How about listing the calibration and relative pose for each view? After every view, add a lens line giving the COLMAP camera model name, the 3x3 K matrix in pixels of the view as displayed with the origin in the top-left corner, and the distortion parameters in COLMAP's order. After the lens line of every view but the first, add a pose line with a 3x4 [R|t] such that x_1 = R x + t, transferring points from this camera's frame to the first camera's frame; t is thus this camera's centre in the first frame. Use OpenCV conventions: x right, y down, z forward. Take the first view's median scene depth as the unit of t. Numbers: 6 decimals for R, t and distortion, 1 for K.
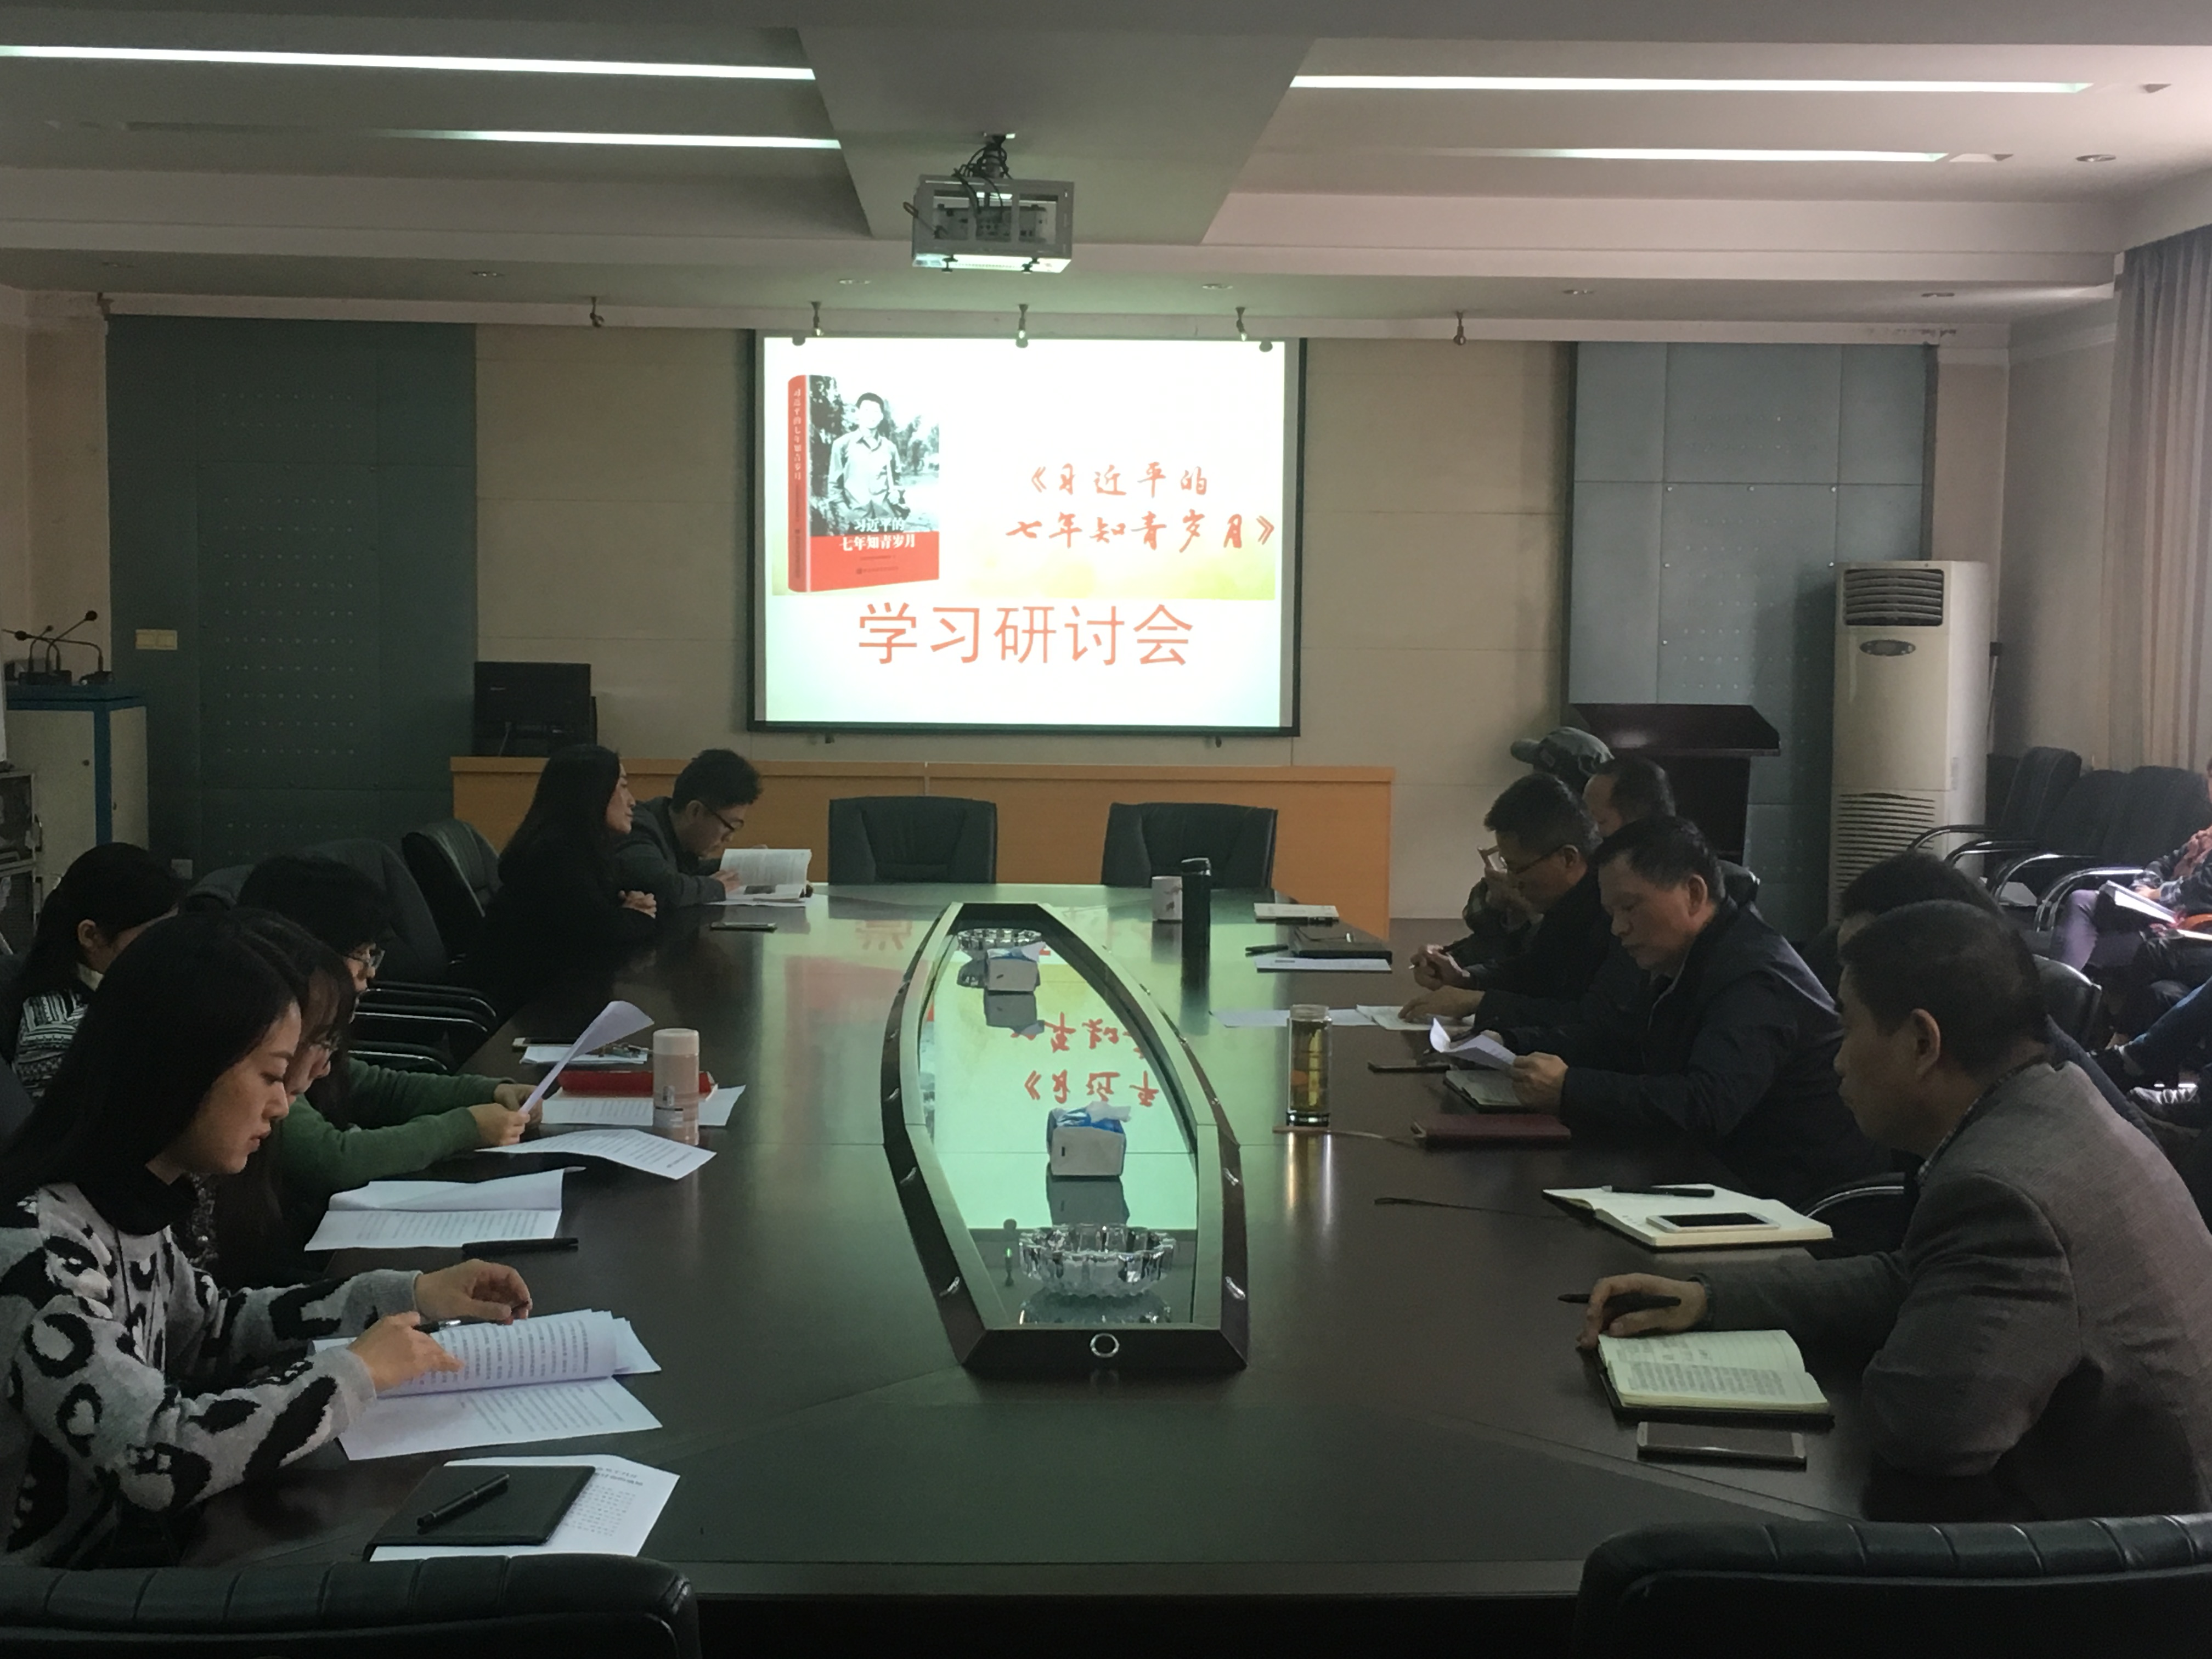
lens RADIAL K [[2927.4, 0, 1106.0], [0, 2927.4, 829.5], [0, 0, 1]] dist [0.002591, -0.071367]
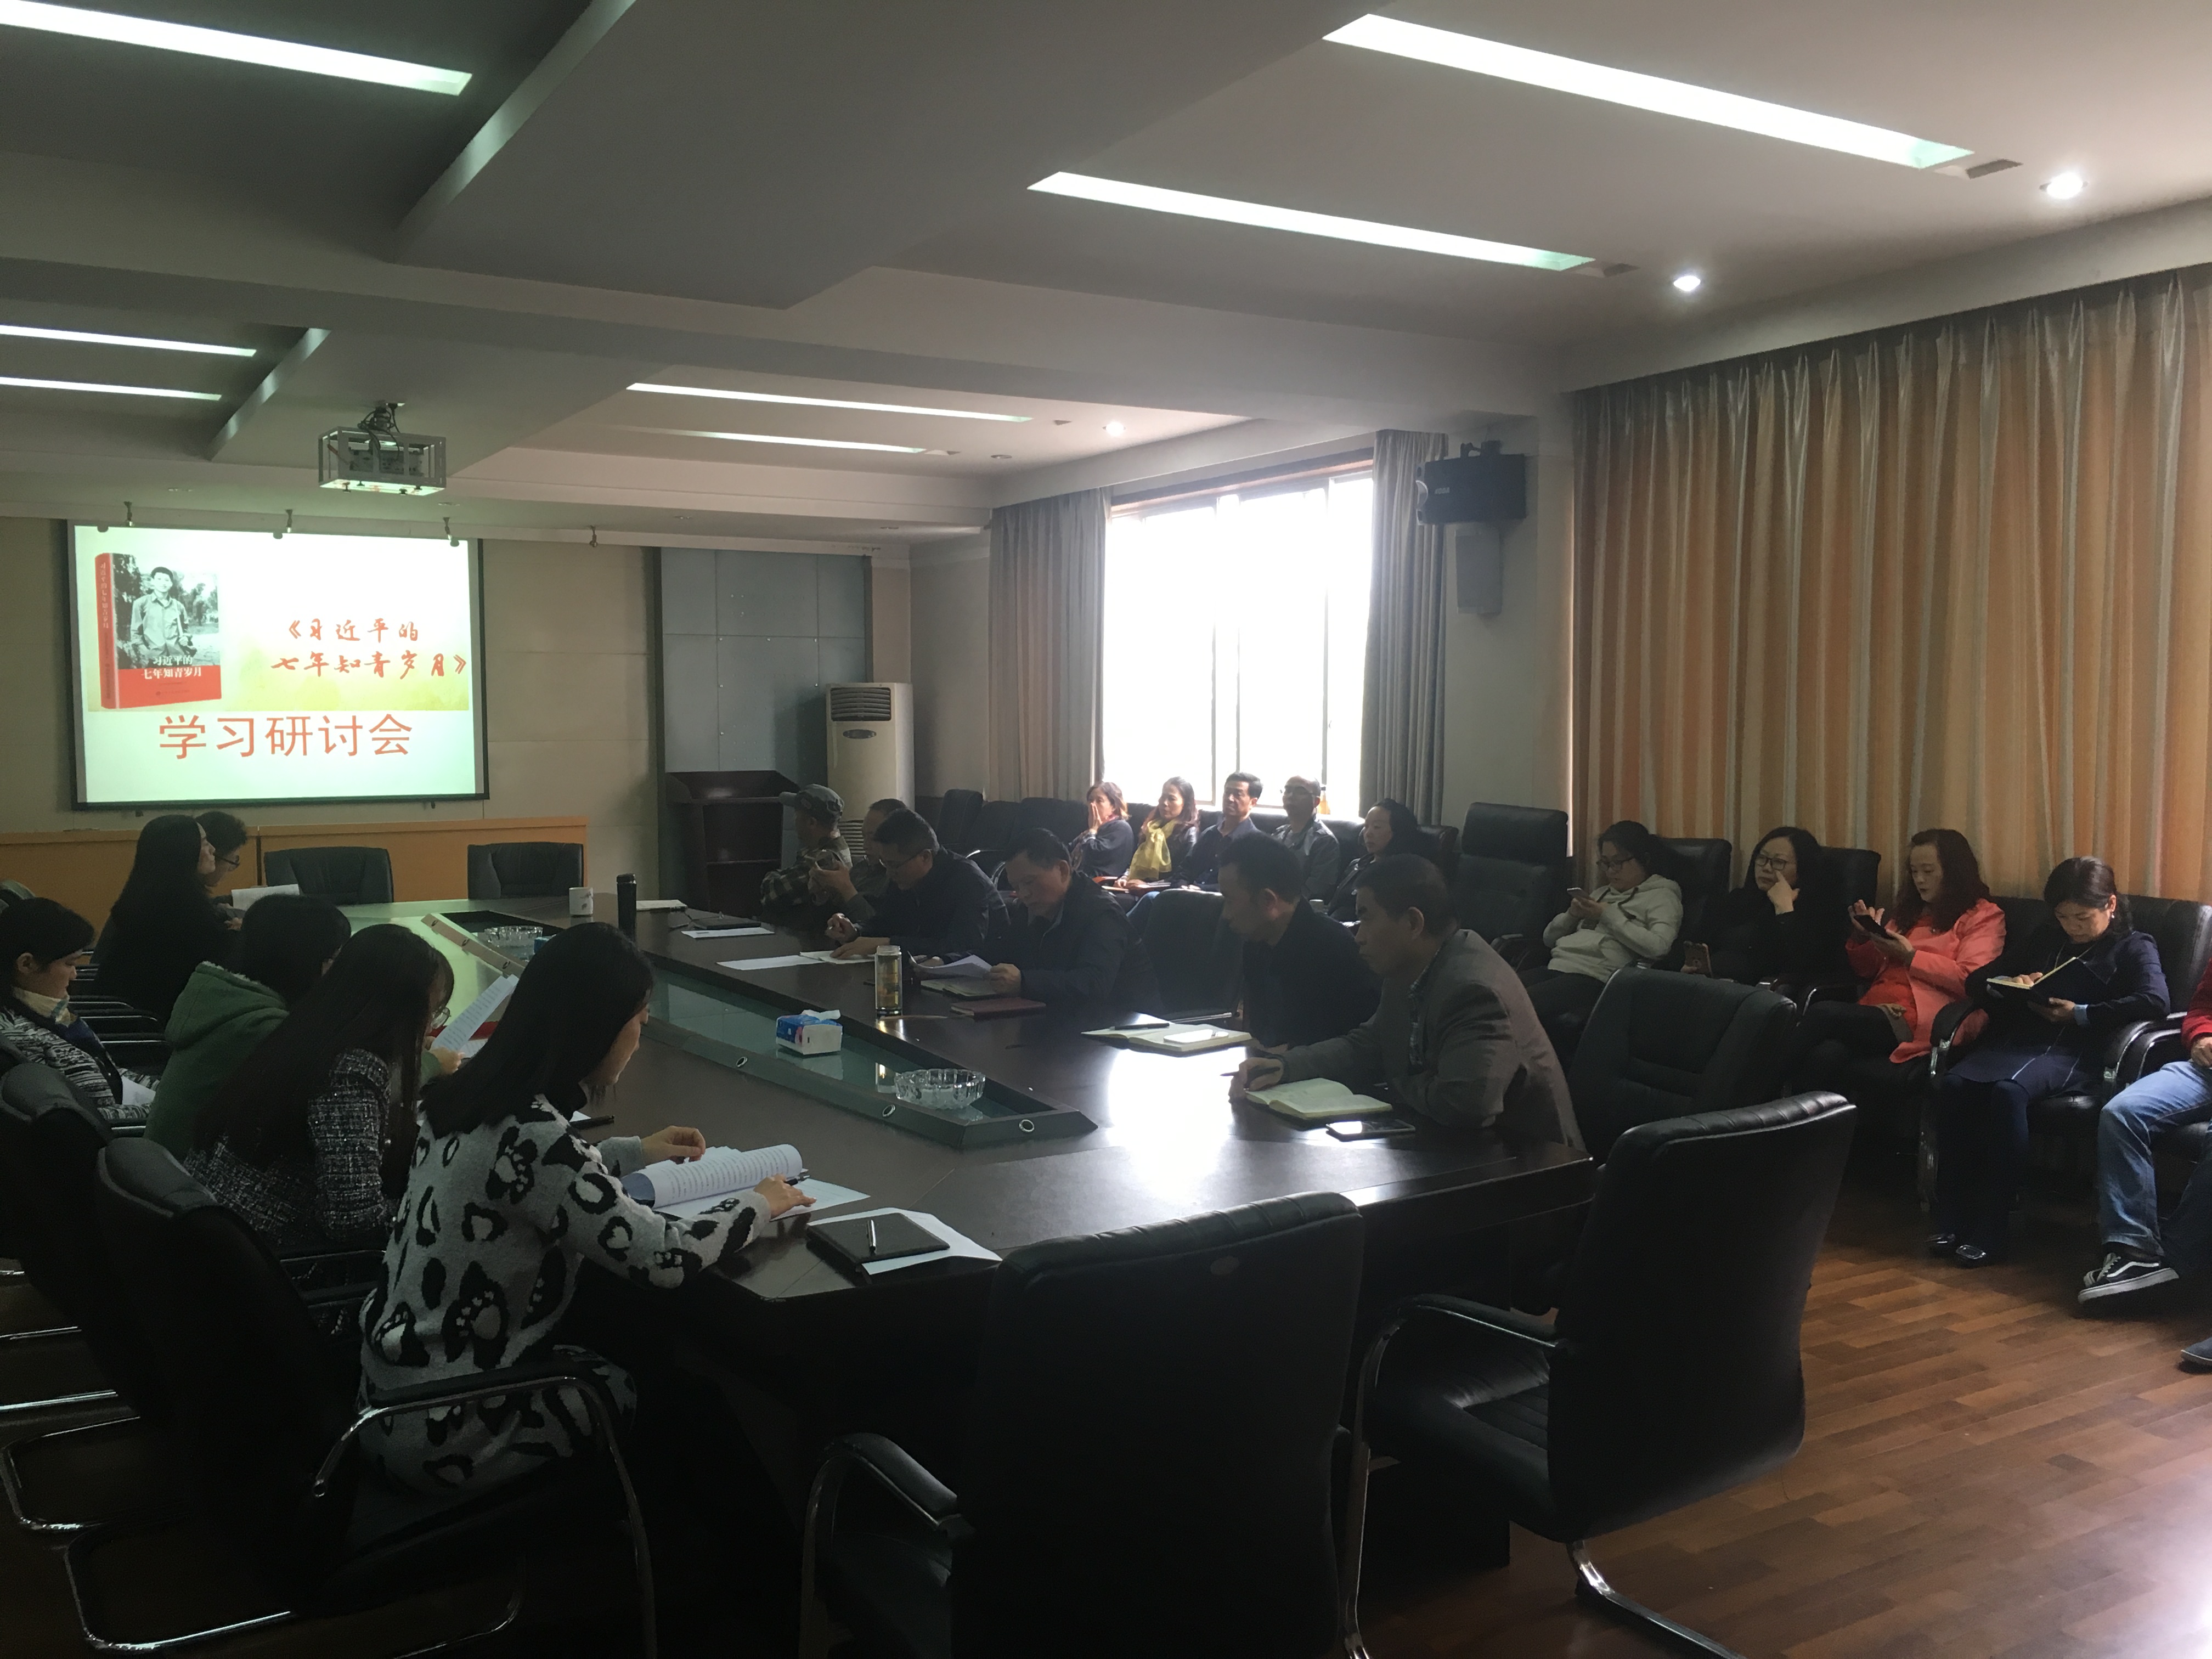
lens RADIAL K [[1878.2, 0, 1106.0], [0, 1878.2, 829.5], [0, 0, 1]] dist [0.007575, -0.070030]
pose [[0.852693, -0.045068, 0.520464, -0.169502], [0.051059, 0.998692, 0.002828, -0.002380], [-0.519910, 0.024163, 0.853879, -0.003137]]
